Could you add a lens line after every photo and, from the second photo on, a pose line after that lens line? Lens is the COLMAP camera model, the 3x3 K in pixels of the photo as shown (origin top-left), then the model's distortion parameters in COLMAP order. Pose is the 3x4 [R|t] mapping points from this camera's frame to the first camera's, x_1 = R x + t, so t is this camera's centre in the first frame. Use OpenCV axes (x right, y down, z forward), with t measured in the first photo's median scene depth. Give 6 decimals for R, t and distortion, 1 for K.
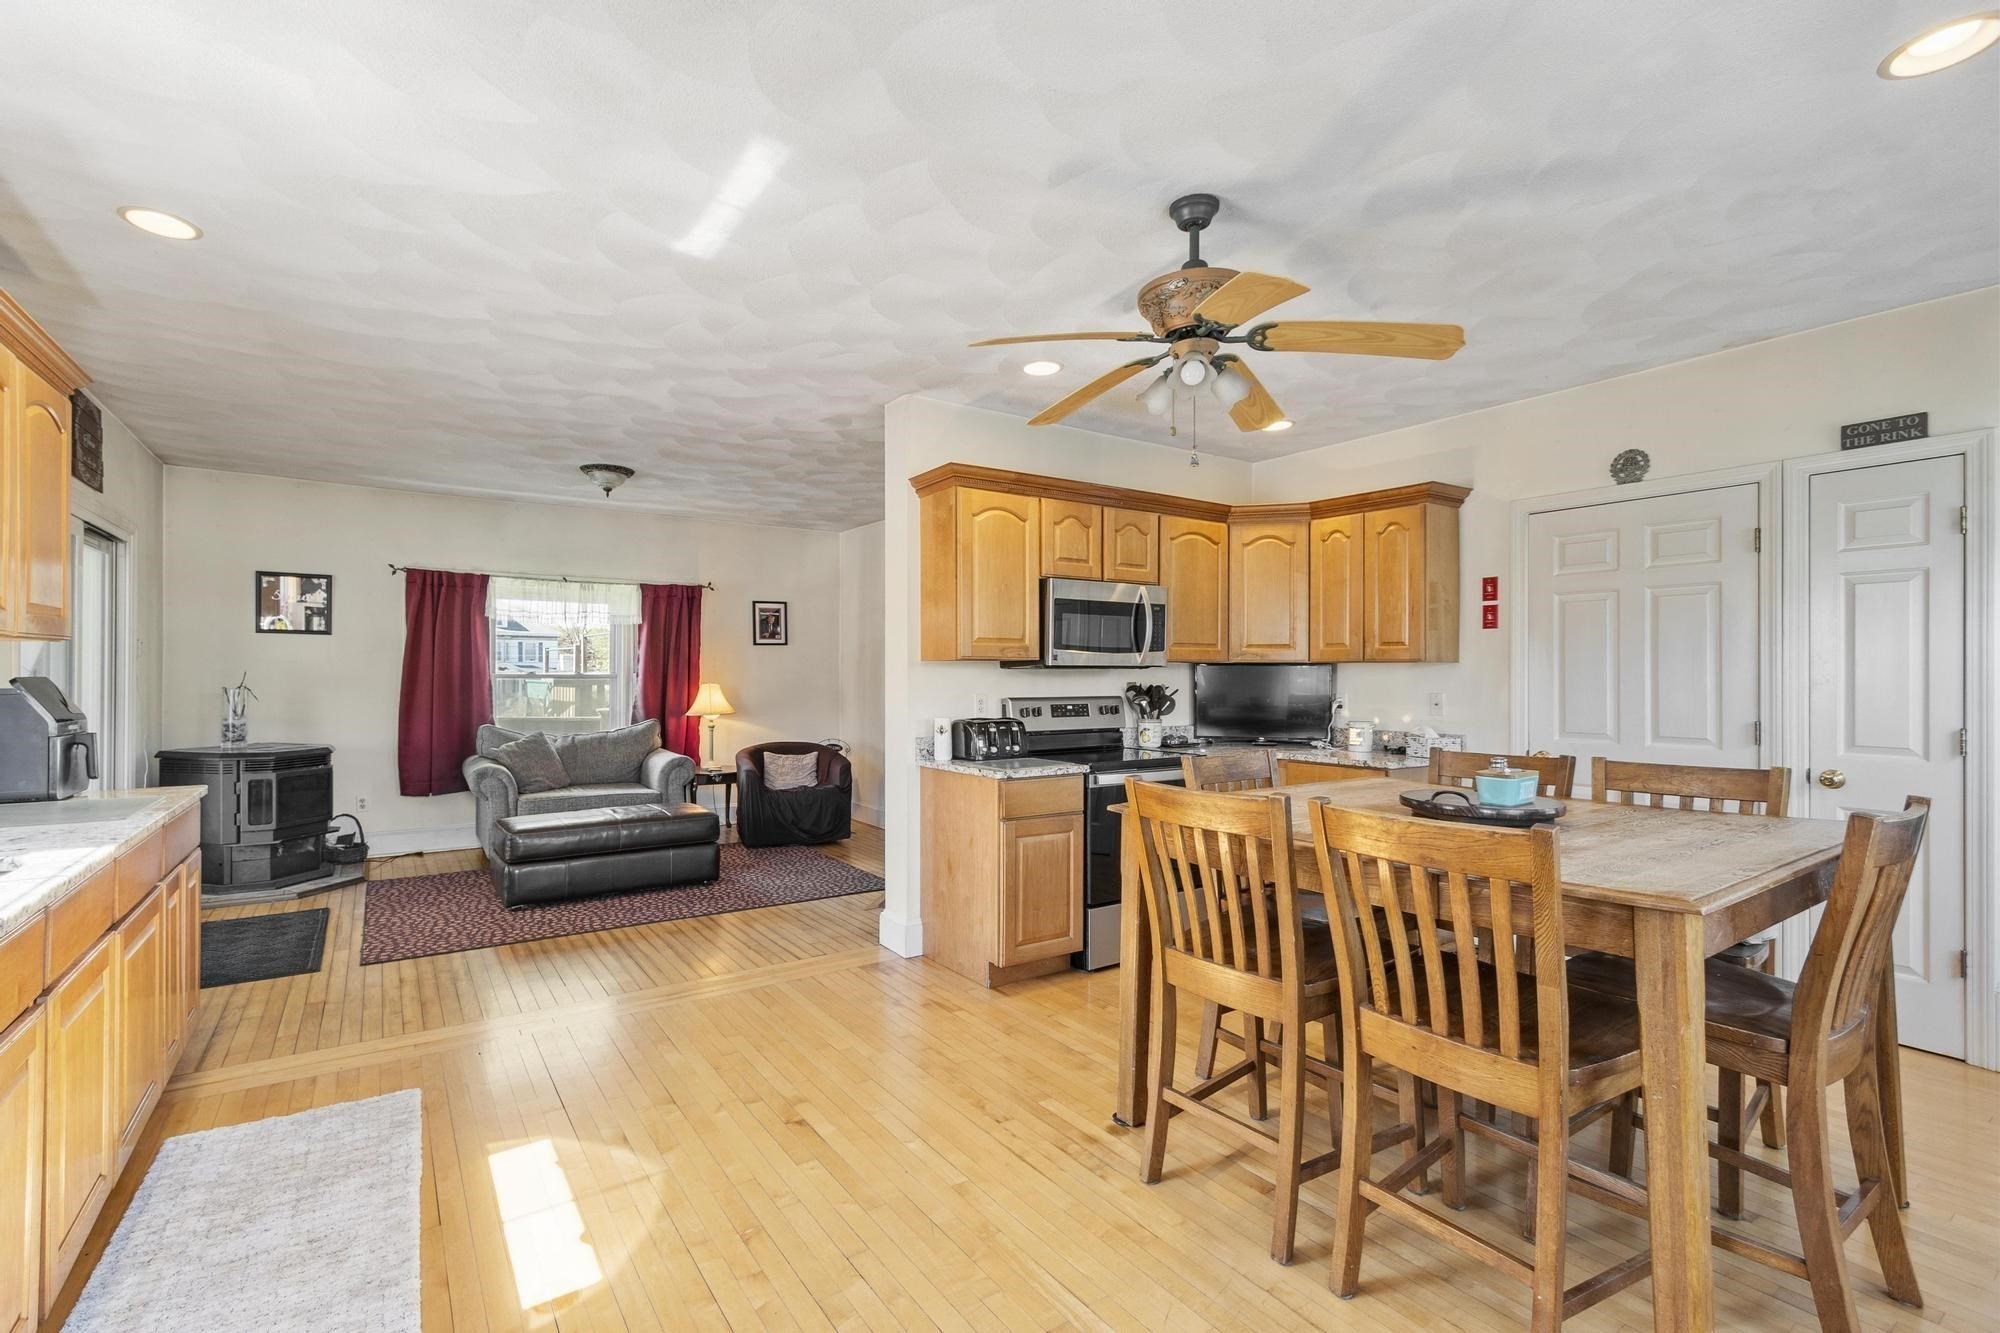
lens RADIAL K [[886.3, 0, 942.8], [0, 886.3, 667.7], [0, 0, 1]] dist [-0.000915, -0.000102]
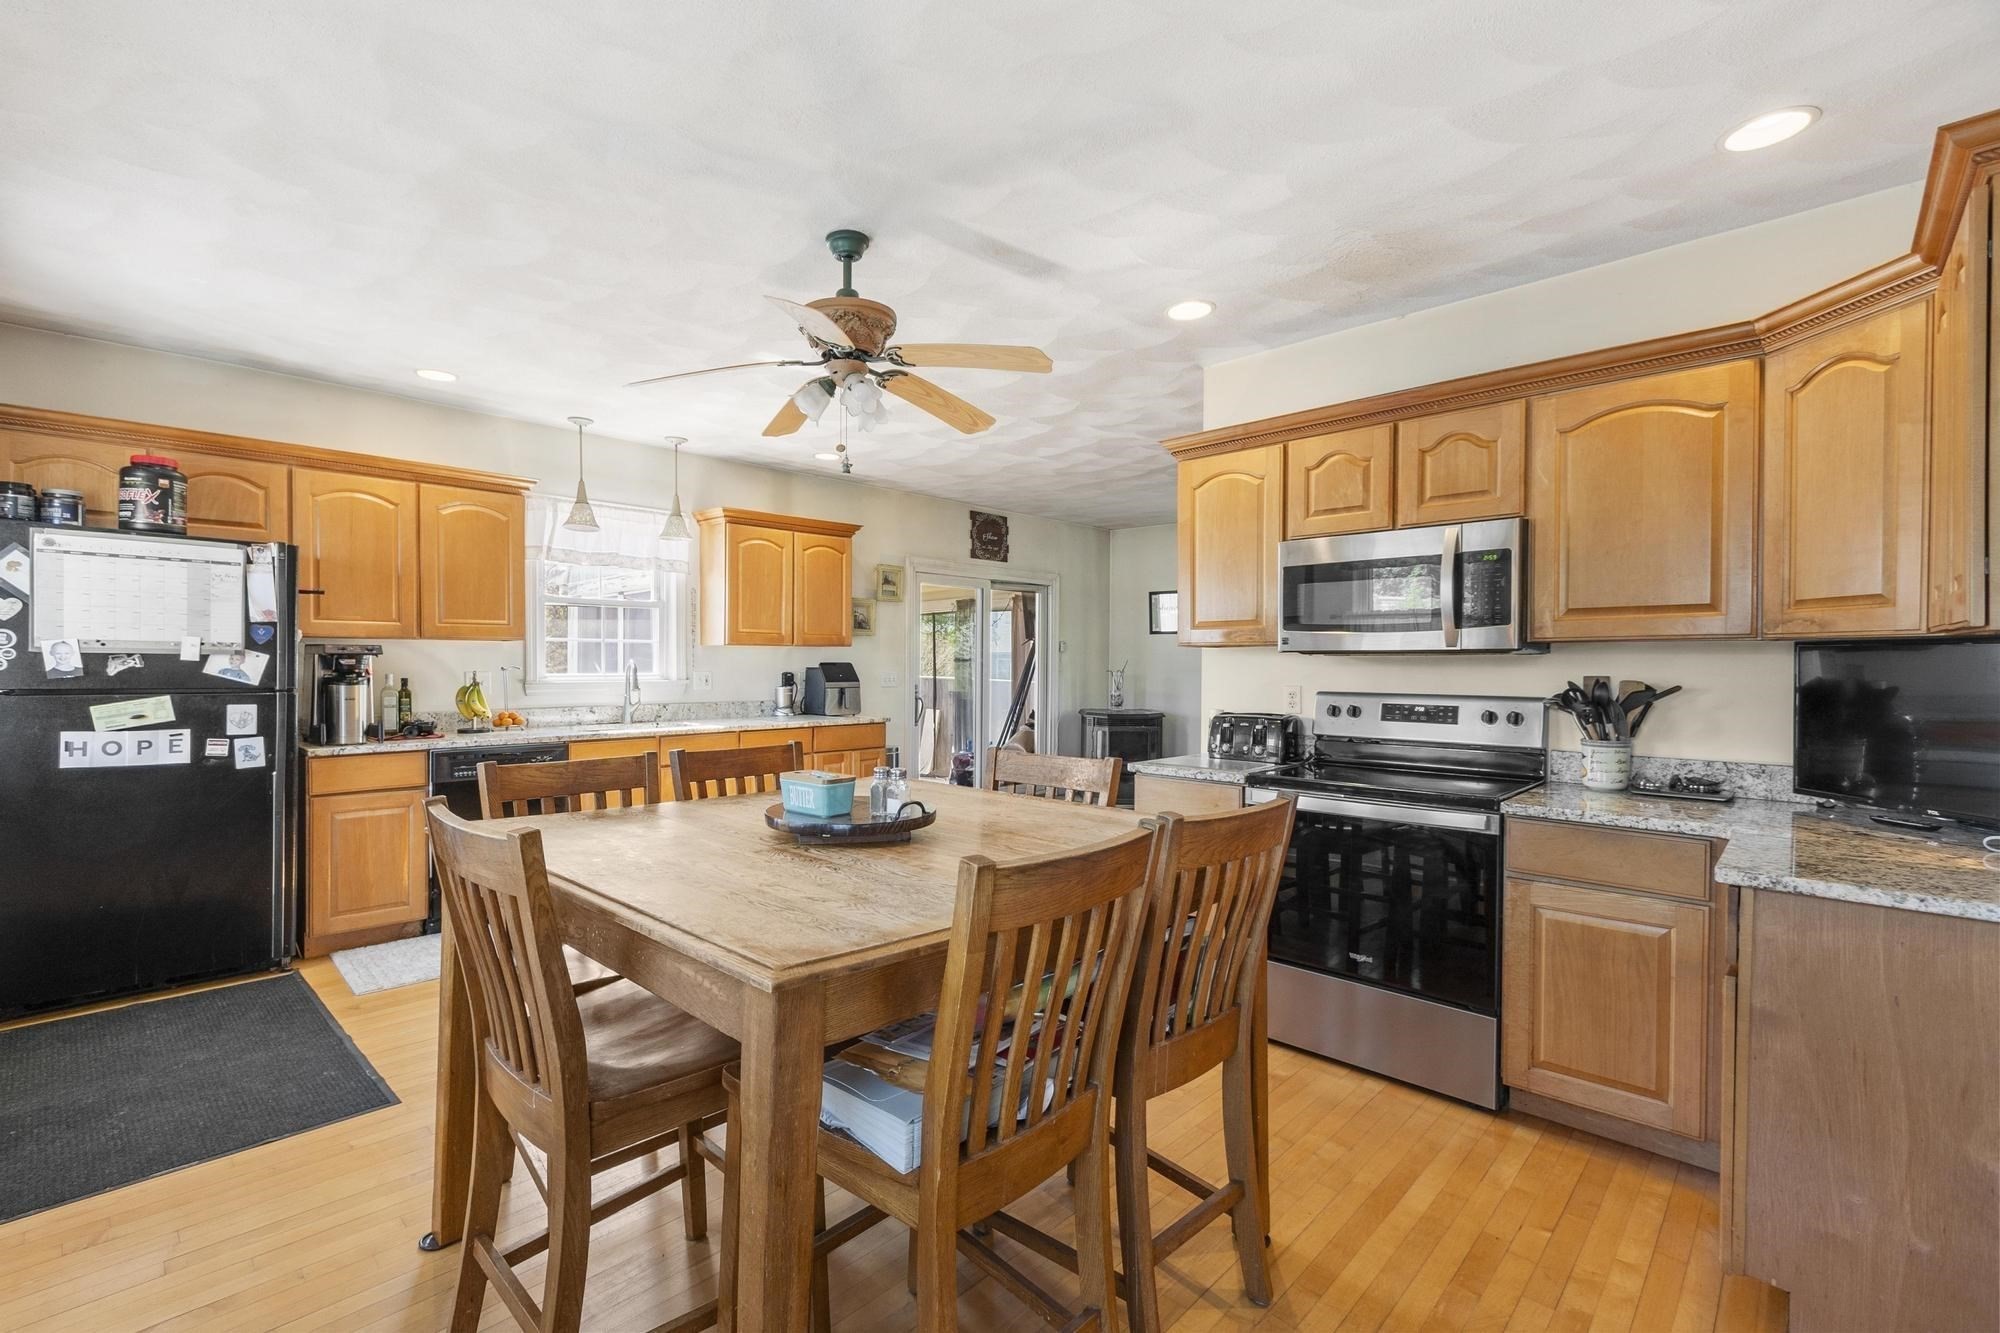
lens RADIAL K [[883.2, 0, 955.4], [0, 883.2, 663.7], [0, 0, 1]] dist [-0.000465, -0.000071]
pose [[0.225679, 0.001837, -0.974200, 0.551646], [0.004646, 0.999985, 0.002962, 0.003440], [0.974191, -0.005194, 0.225667, 0.354960]]
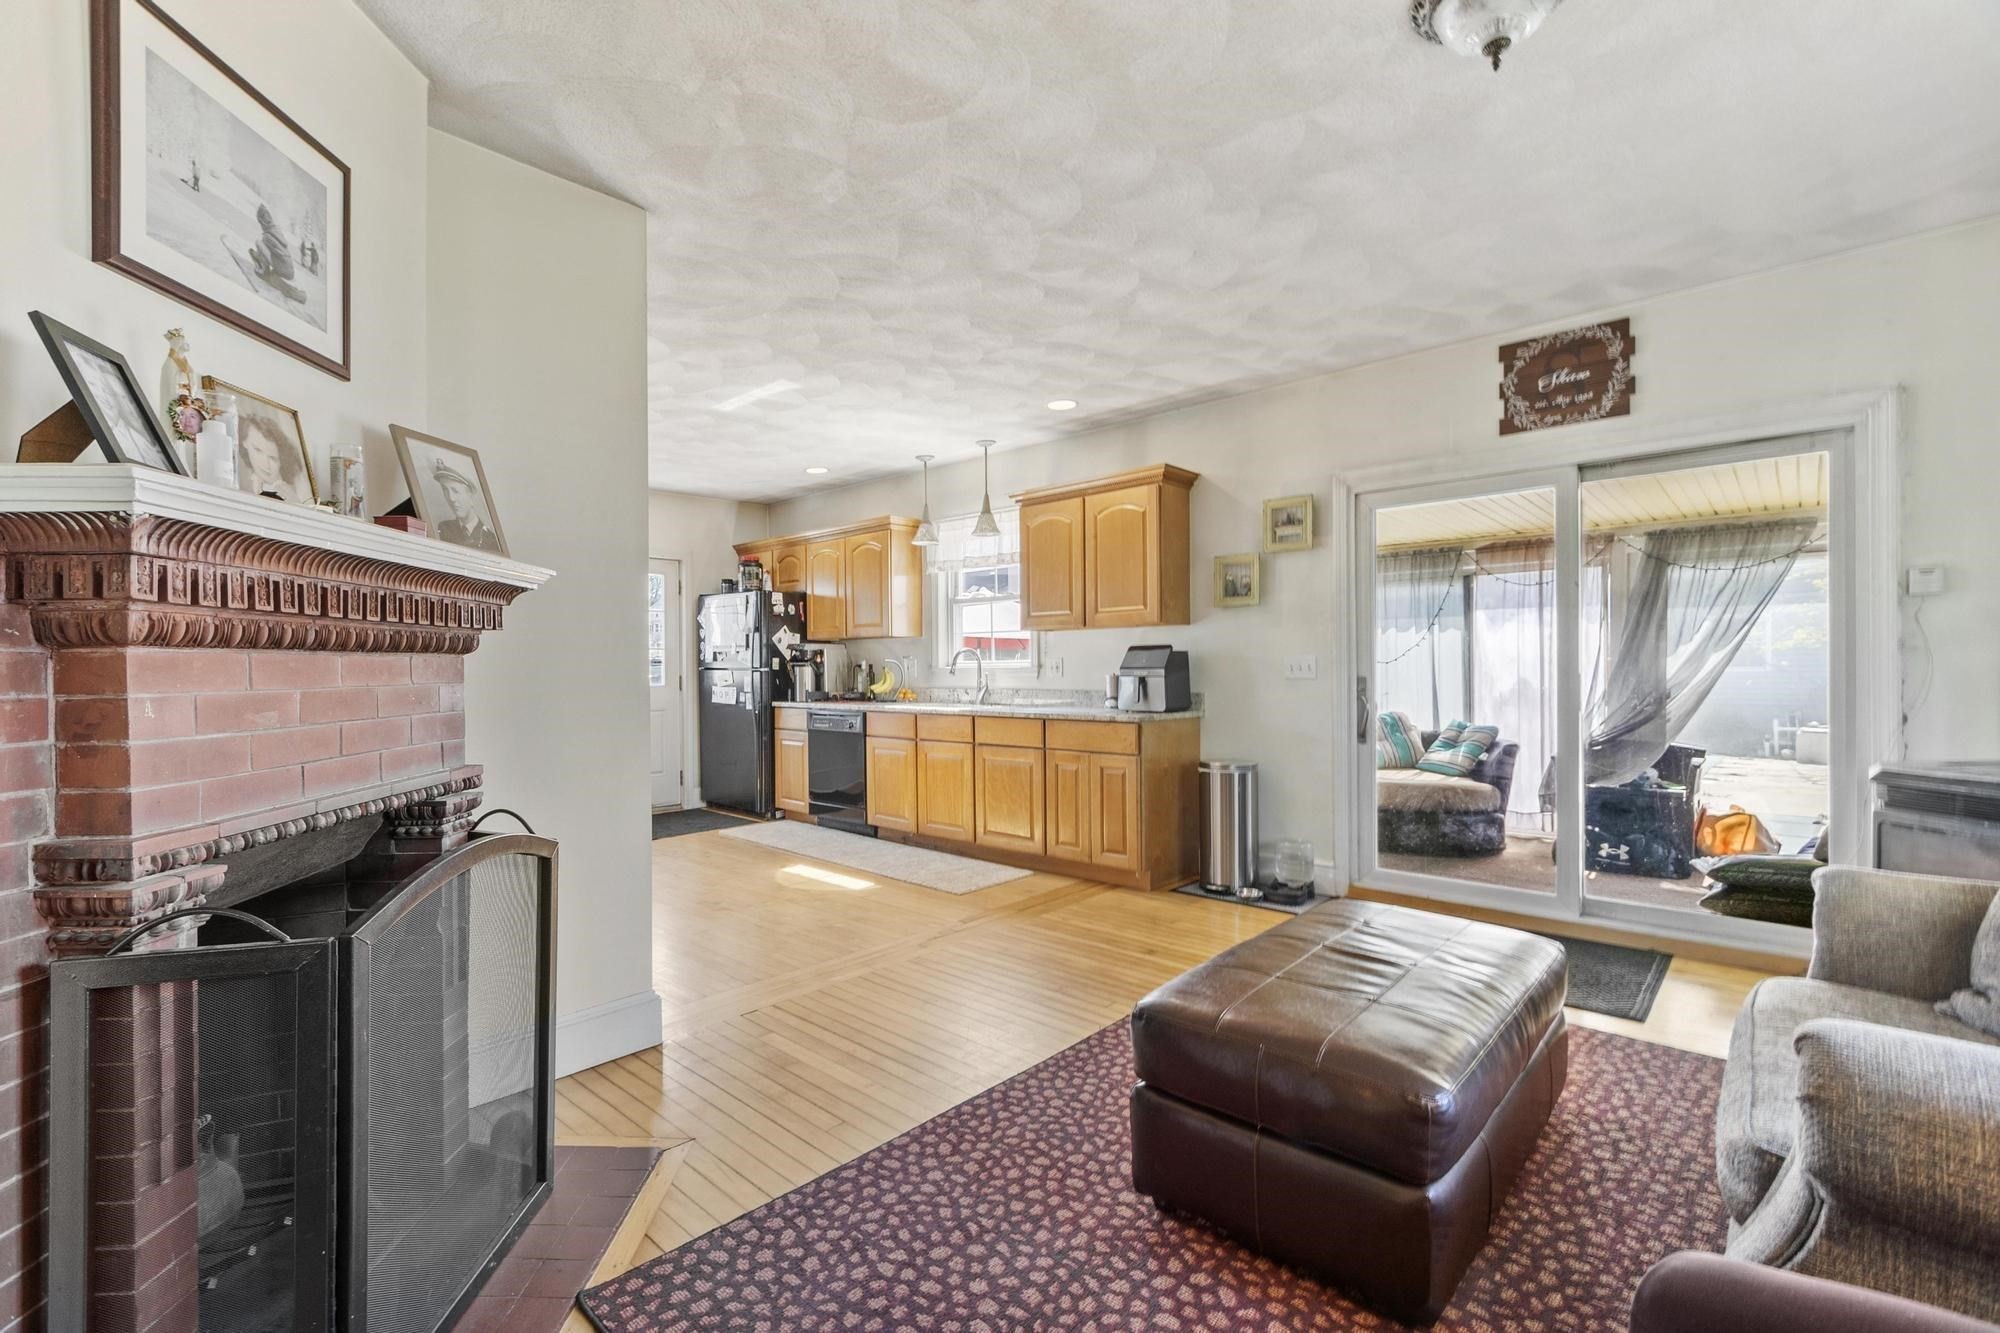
lens RADIAL K [[866.1, 0, 933.3], [0, 866.1, 672.4], [0, 0, 1]] dist [-0.008258, 0.000205]
pose [[-0.974446, 0.006788, -0.224519, -0.100382], [0.007528, 0.999969, -0.002440, 0.029683], [0.224495, -0.004068, -0.974467, 1.170501]]
